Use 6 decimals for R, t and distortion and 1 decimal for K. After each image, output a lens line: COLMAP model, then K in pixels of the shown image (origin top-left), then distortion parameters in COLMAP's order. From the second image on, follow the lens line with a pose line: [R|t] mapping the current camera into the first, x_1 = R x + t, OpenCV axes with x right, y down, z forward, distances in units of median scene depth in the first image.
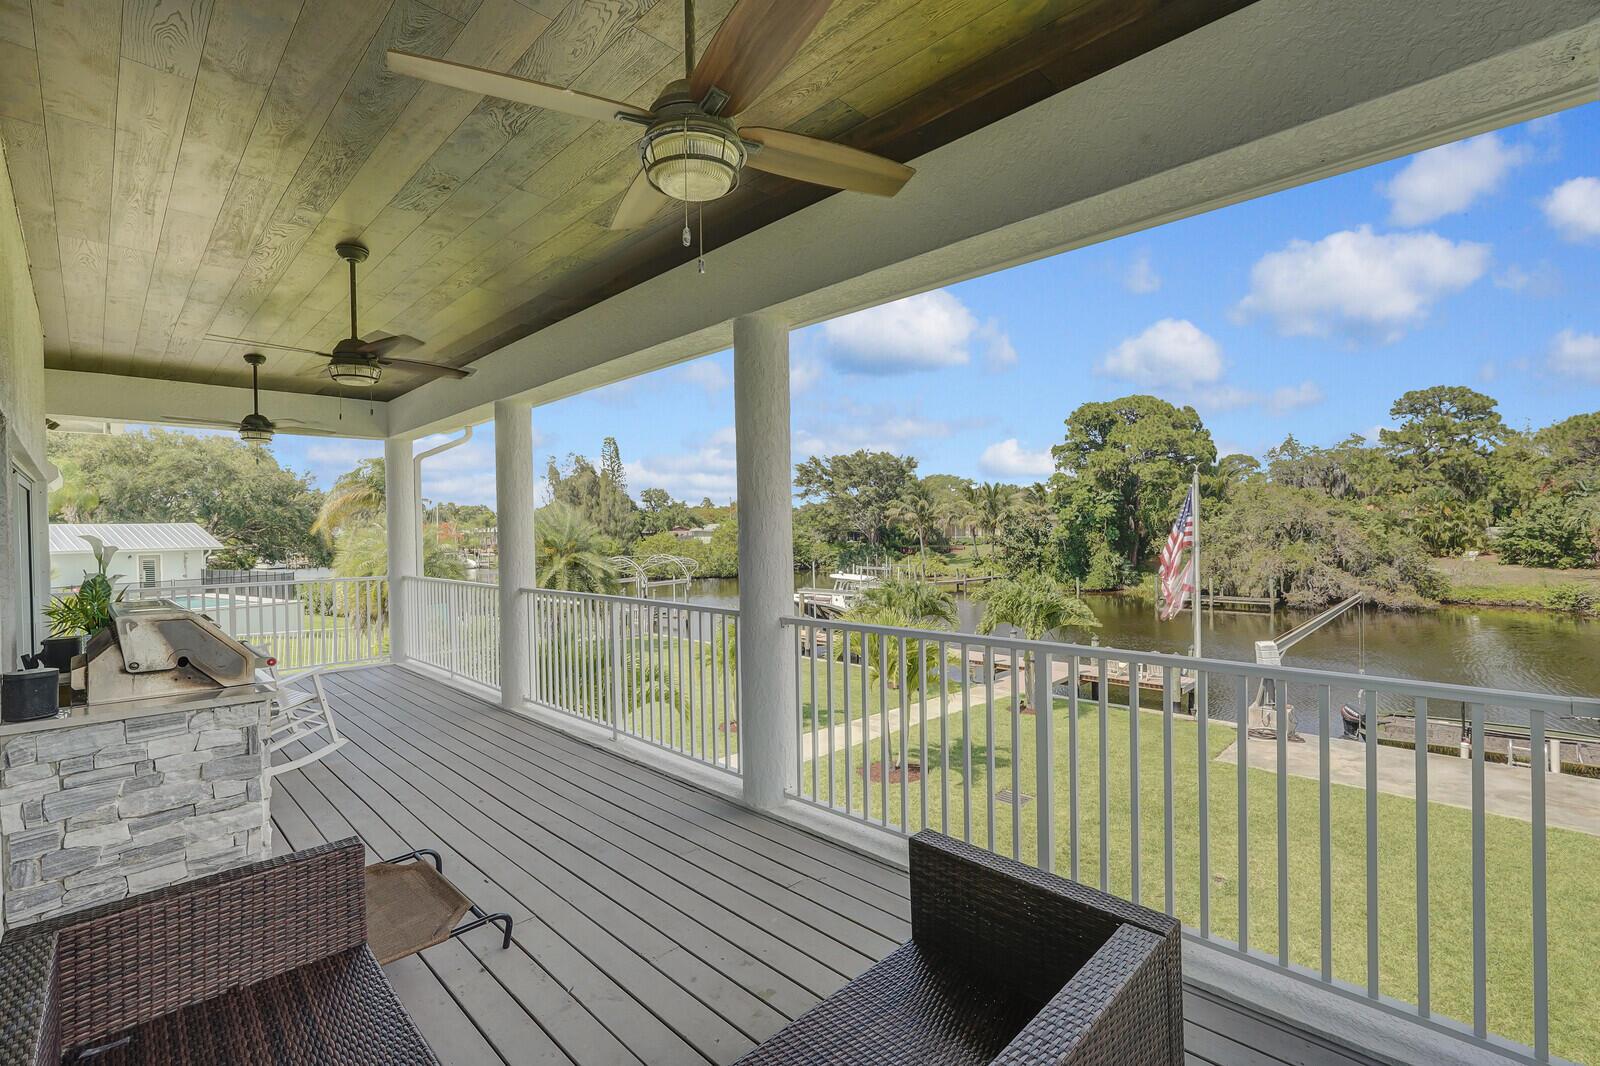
lens RADIAL K [[708.1, 0, 800.0], [0, 708.1, 533.0], [0, 0, 1]] dist [-0.018028, 0.010513]
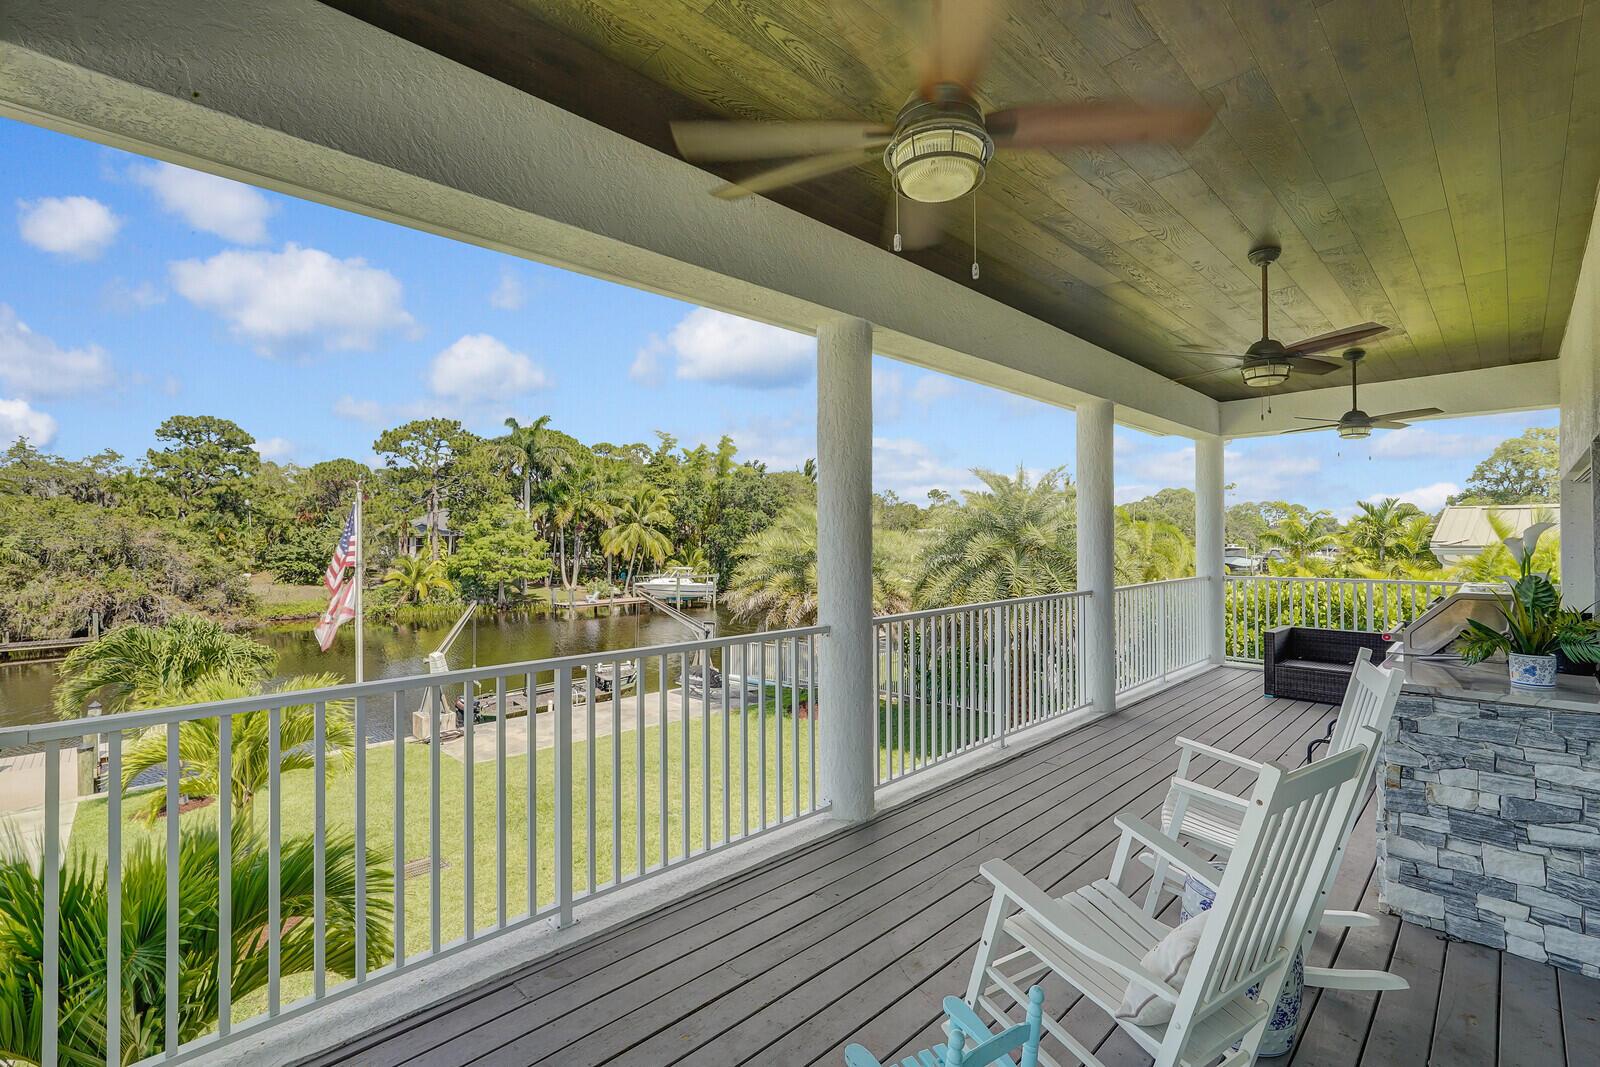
lens RADIAL K [[708.1, 0, 800.0], [0, 708.1, 533.5], [0, 0, 1]] dist [-0.018028, 0.010513]
pose [[0.022910, 0.024491, 0.999438, -0.109814], [0.012725, 0.999612, -0.024787, 0.001362], [-0.999657, 0.013286, 0.022589, 0.109420]]
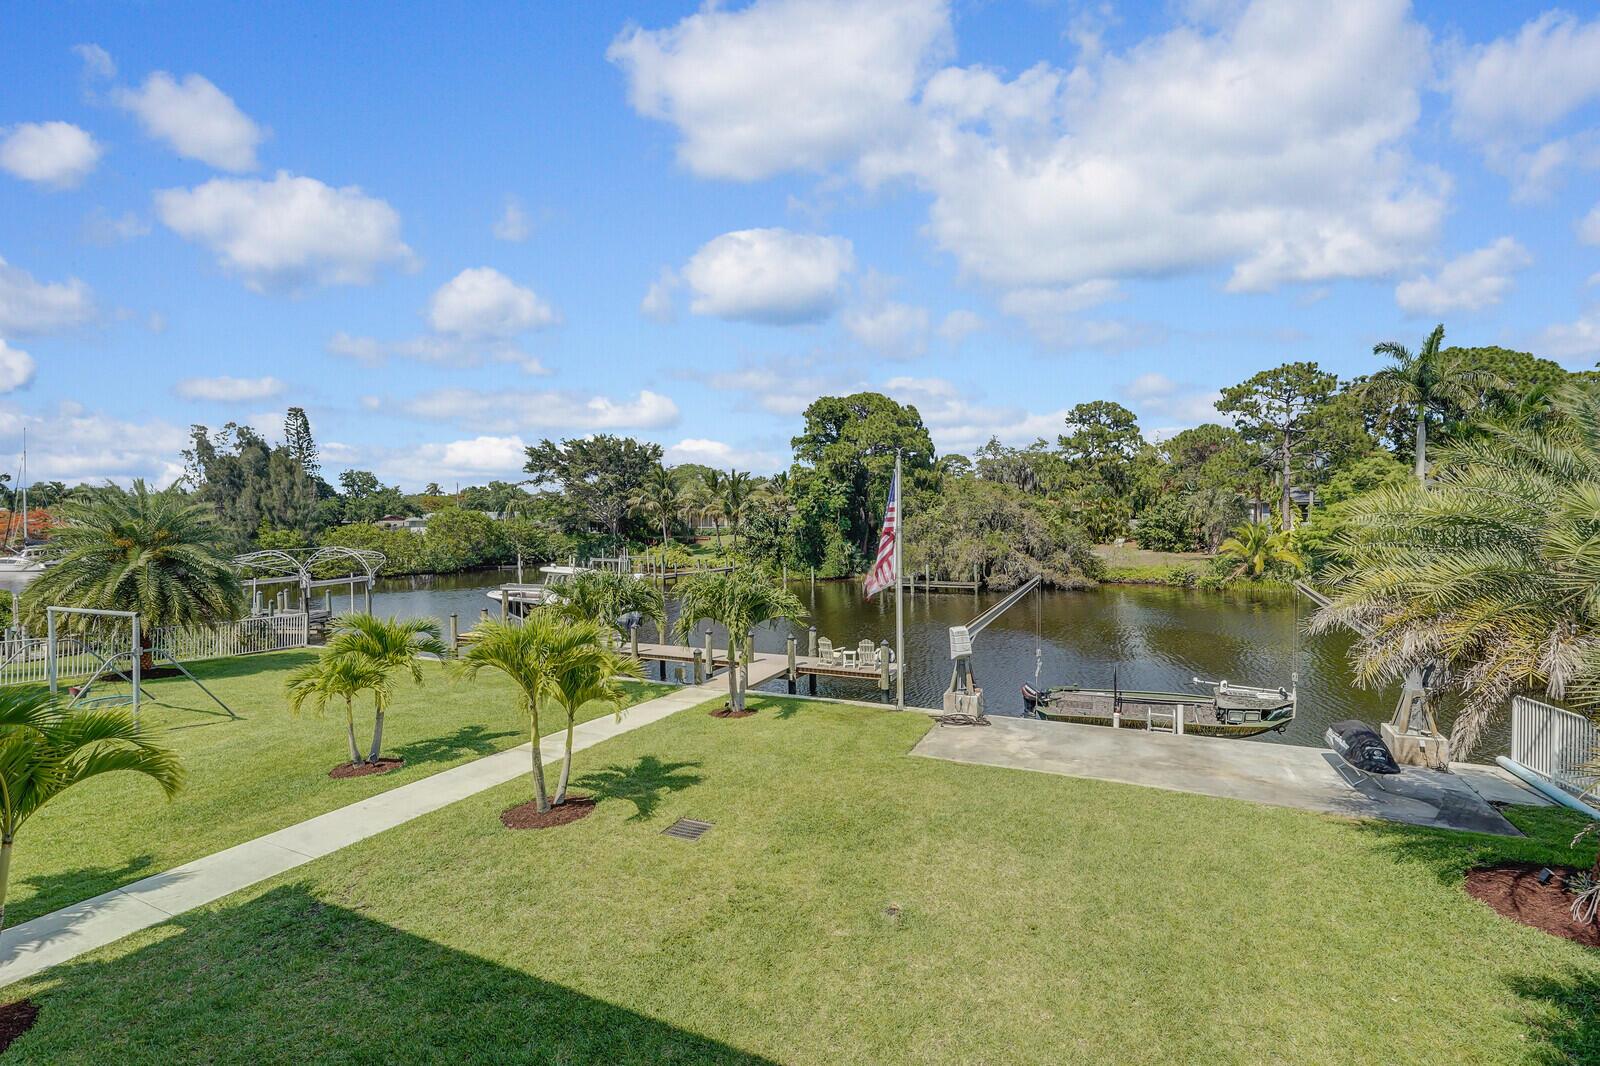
lens RADIAL K [[708.1, 0, 800.0], [0, 708.1, 533.0], [0, 0, 1]] dist [-0.018028, 0.010513]
pose [[0.943229, -0.002349, 0.332136, 0.032862], [-0.001558, 0.999933, 0.011495, 0.002826], [-0.332141, -0.011360, 0.943161, 0.036644]]
